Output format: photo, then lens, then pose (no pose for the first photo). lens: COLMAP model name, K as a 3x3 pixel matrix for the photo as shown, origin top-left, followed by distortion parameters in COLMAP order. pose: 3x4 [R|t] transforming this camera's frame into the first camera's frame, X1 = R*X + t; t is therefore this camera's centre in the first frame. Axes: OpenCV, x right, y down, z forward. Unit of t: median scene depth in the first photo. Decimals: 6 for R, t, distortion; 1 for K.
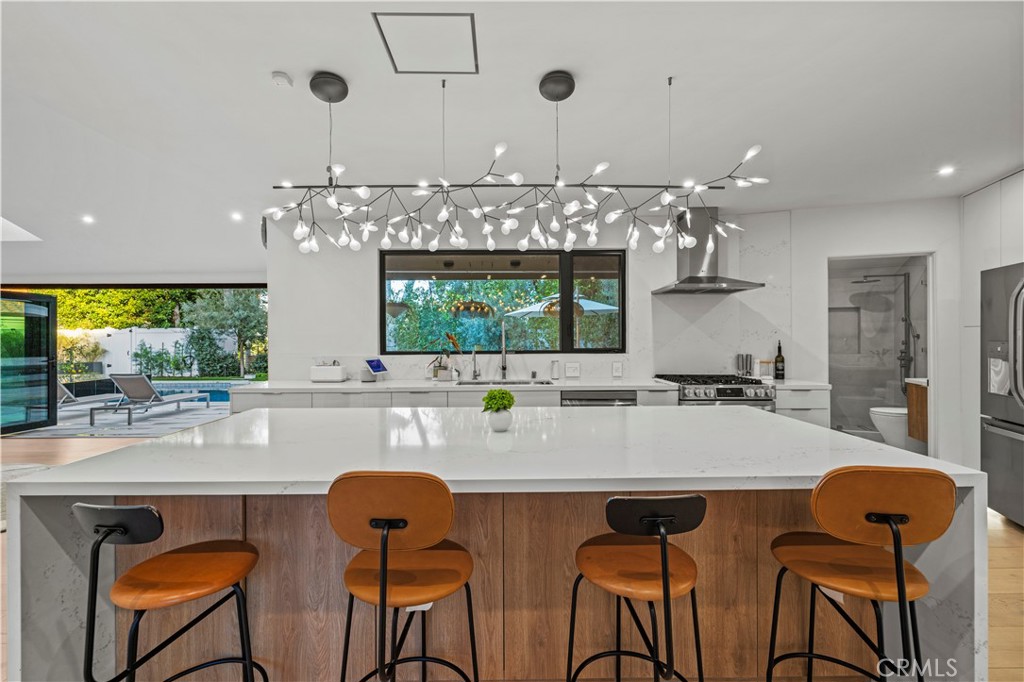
lens RADIAL K [[436.1, 0, 501.6], [0, 436.1, 337.7], [0, 0, 1]] dist [0.003823, 0.000293]
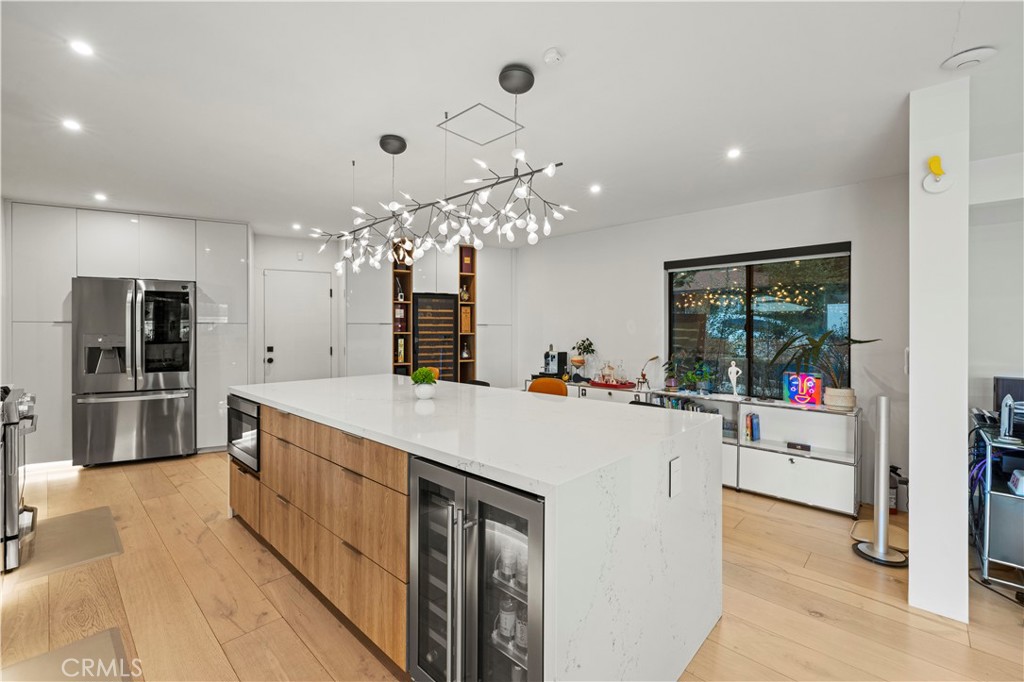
lens RADIAL K [[436.1, 0, 508.3], [0, 436.1, 335.8], [0, 0, 1]] dist [0.003823, 0.000293]
pose [[-0.719454, -0.002613, 0.694535, -0.490438], [0.003866, 0.999962, 0.007766, 0.005734], [-0.694529, 0.008272, -0.719417, 0.791687]]
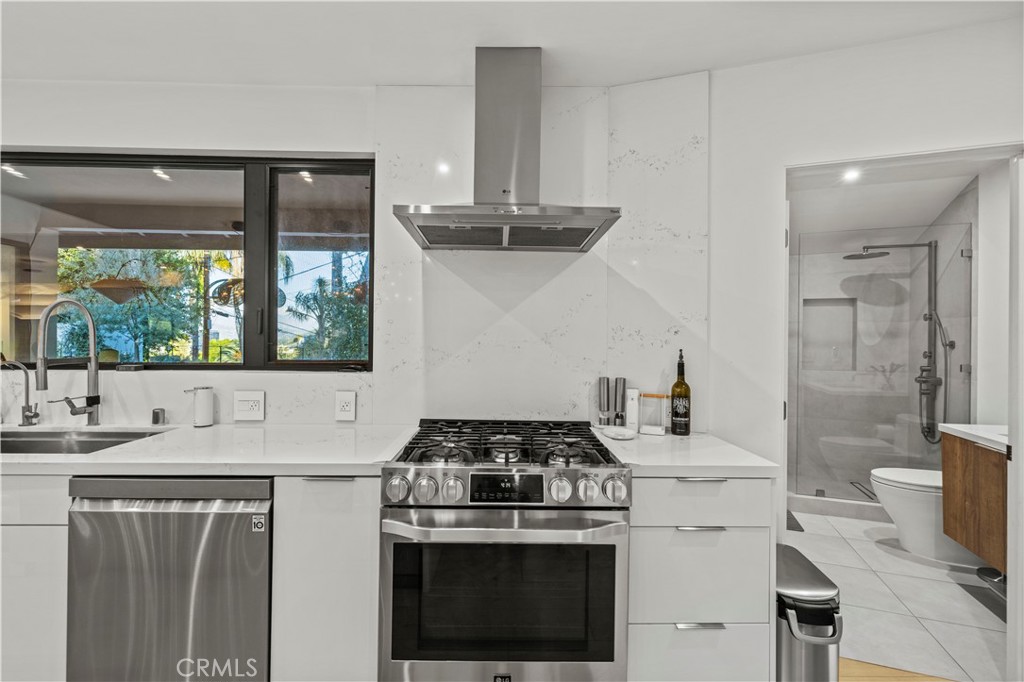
lens RADIAL K [[436.1, 0, 499.7], [0, 436.1, 340.0], [0, 0, 1]] dist [0.003823, 0.000293]
pose [[0.999895, 0.013662, 0.004846, 0.421938], [-0.013657, 0.999906, -0.000988, -0.000612], [-0.004859, 0.000922, 0.999988, 0.517628]]
